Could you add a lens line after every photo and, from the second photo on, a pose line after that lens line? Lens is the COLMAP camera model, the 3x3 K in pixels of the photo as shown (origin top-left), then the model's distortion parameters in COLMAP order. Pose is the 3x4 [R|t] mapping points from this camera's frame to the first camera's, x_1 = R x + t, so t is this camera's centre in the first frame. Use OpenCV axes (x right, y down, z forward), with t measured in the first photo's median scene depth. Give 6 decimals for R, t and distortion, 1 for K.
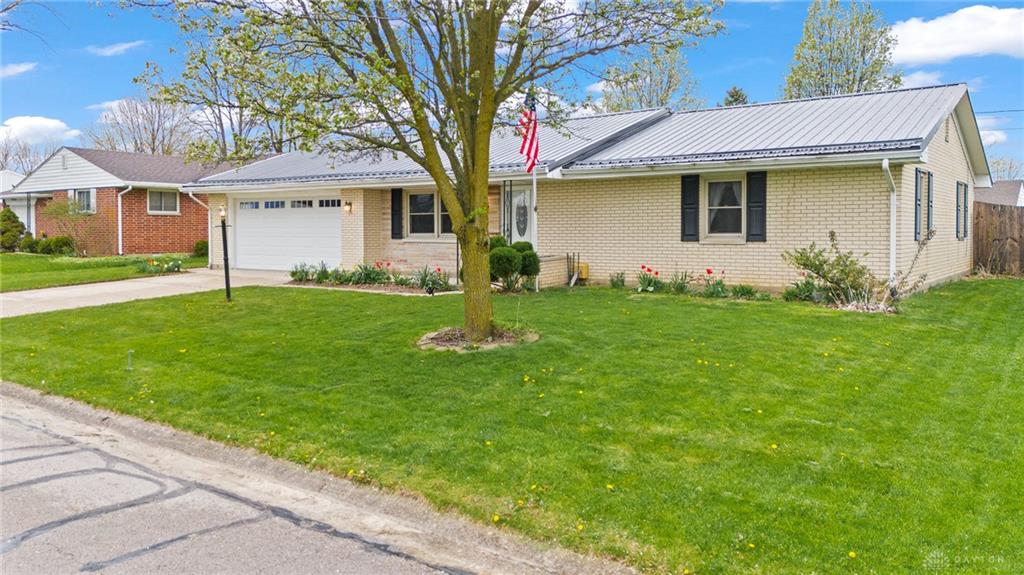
lens RADIAL K [[794.4, 0, 512.0], [0, 794.4, 287.5], [0, 0, 1]] dist [0.054494, -0.011864]
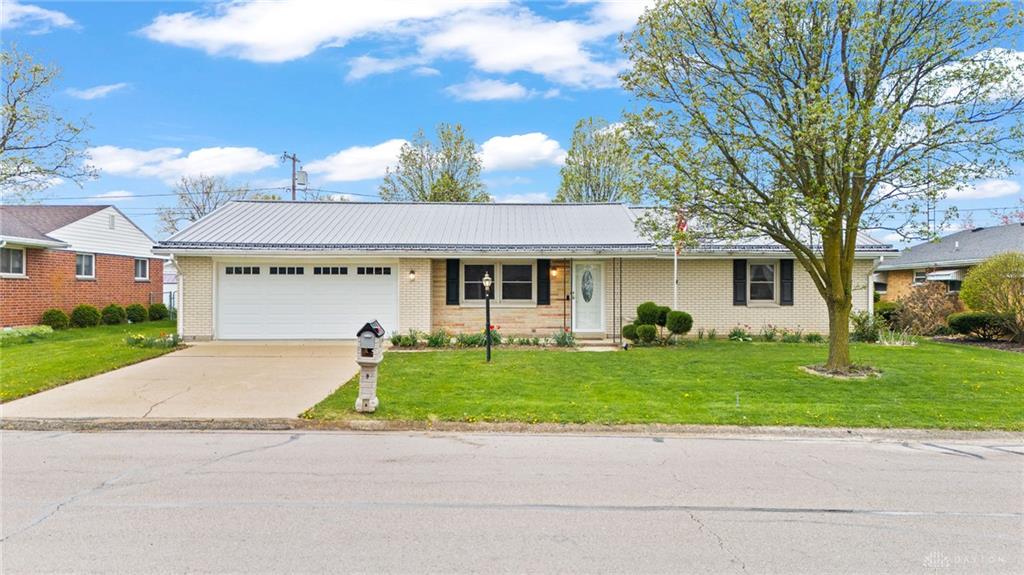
lens RADIAL K [[794.4, 0, 512.0], [0, 794.4, 287.5], [0, 0, 1]] dist [0.054494, -0.011864]
pose [[0.794421, 0.007770, 0.607317, -0.747730], [0.042492, 0.996757, -0.068336, -0.007029], [-0.605879, 0.080094, 0.791515, 0.088202]]
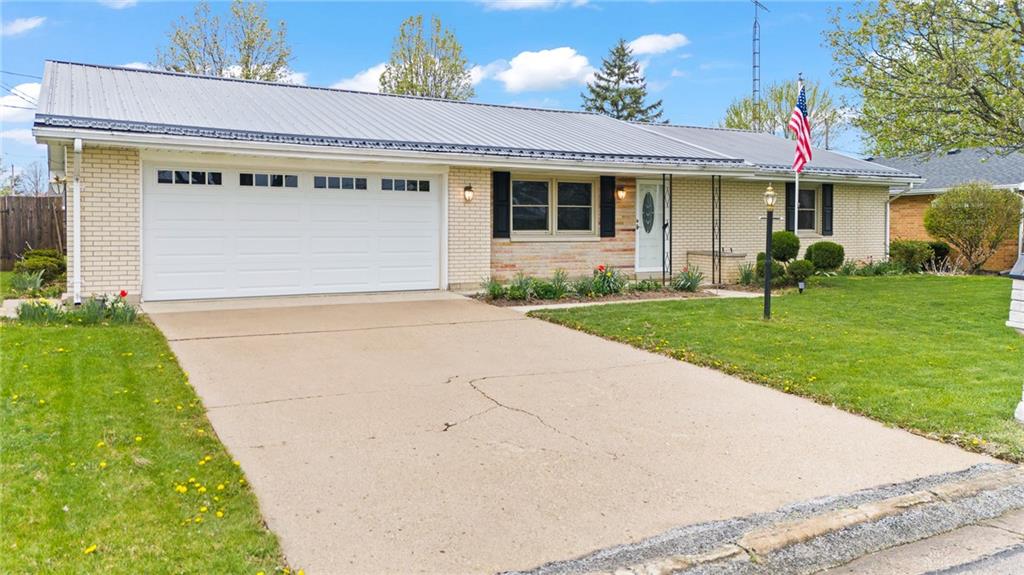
lens RADIAL K [[794.4, 0, 512.0], [0, 794.4, 287.5], [0, 0, 1]] dist [0.054494, -0.011864]
pose [[0.407395, -0.060812, 0.911225, -0.846617], [0.067980, 0.997032, 0.036146, -0.040560], [-0.910718, 0.047219, 0.410320, 0.685715]]
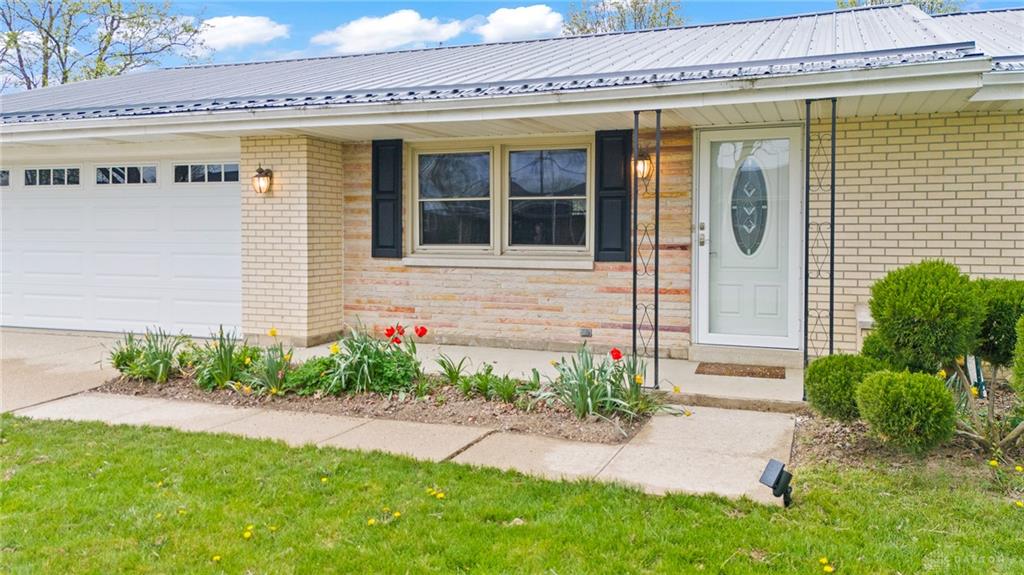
lens RADIAL K [[794.4, 0, 512.0], [0, 794.4, 287.5], [0, 0, 1]] dist [0.054494, -0.011864]
pose [[0.964129, -0.018498, 0.264789, -0.195224], [0.017632, 0.999829, 0.005646, -0.046745], [-0.264848, -0.000775, 0.964290, 0.574067]]
